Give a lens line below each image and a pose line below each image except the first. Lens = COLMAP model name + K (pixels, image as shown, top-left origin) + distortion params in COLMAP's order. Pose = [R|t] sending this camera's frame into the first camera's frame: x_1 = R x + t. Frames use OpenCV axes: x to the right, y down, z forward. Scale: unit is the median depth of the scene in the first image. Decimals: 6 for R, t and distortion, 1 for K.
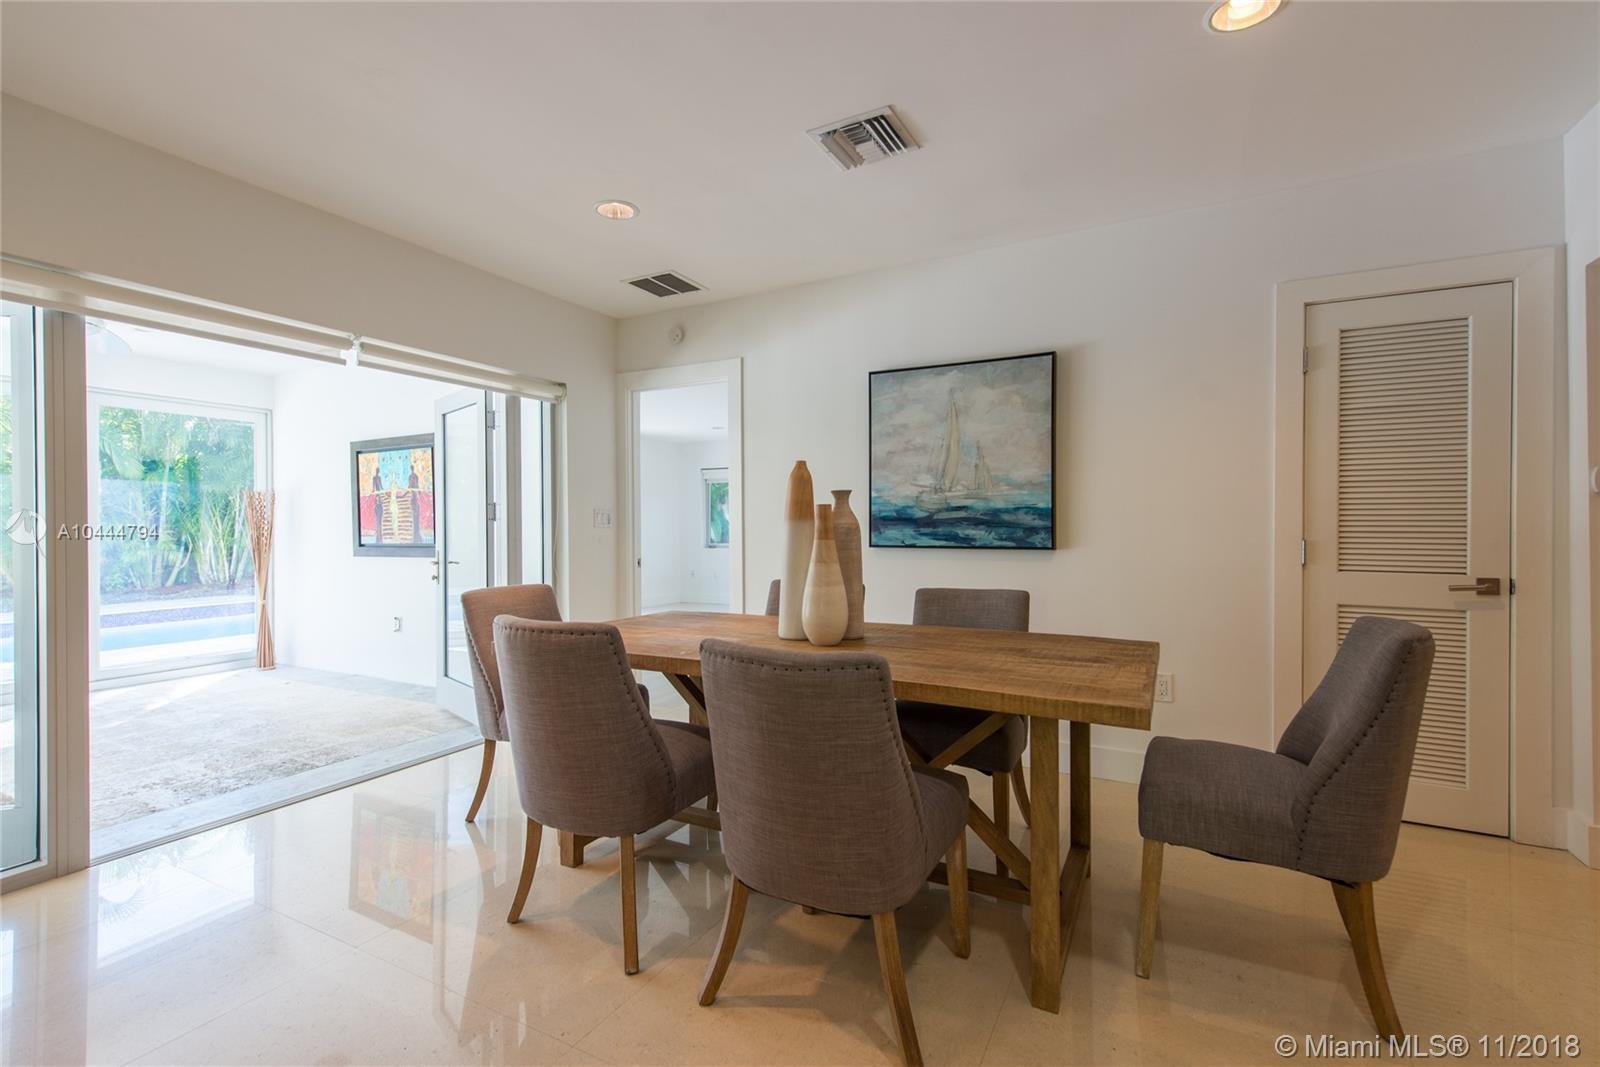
lens RADIAL K [[740.9, 0, 799.7], [0, 740.9, 531.5], [0, 0, 1]] dist [0.012758, 0.000061]
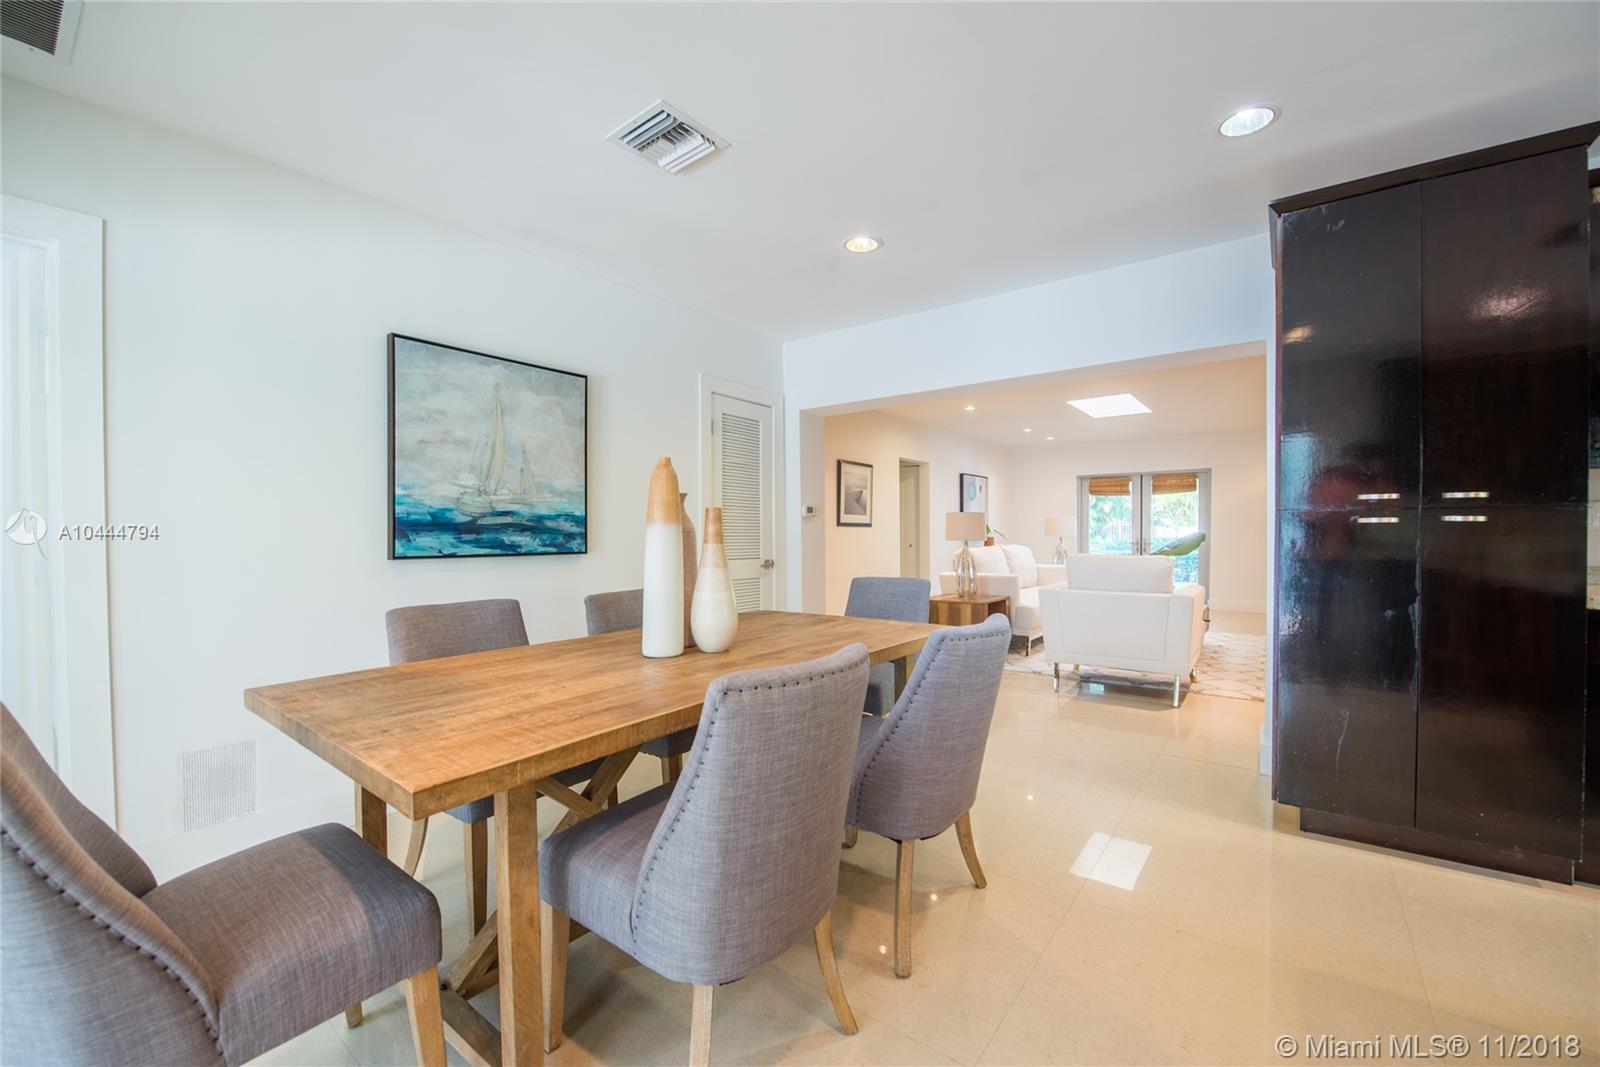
lens RADIAL K [[655.8, 0, 788.3], [0, 655.8, 538.0], [0, 0, 1]] dist [-0.001917, -0.000187]
pose [[0.153527, -0.004882, 0.988132, -0.548153], [0.013007, 0.999911, 0.002919, 0.002108], [-0.988059, 0.012405, 0.153577, 0.519397]]
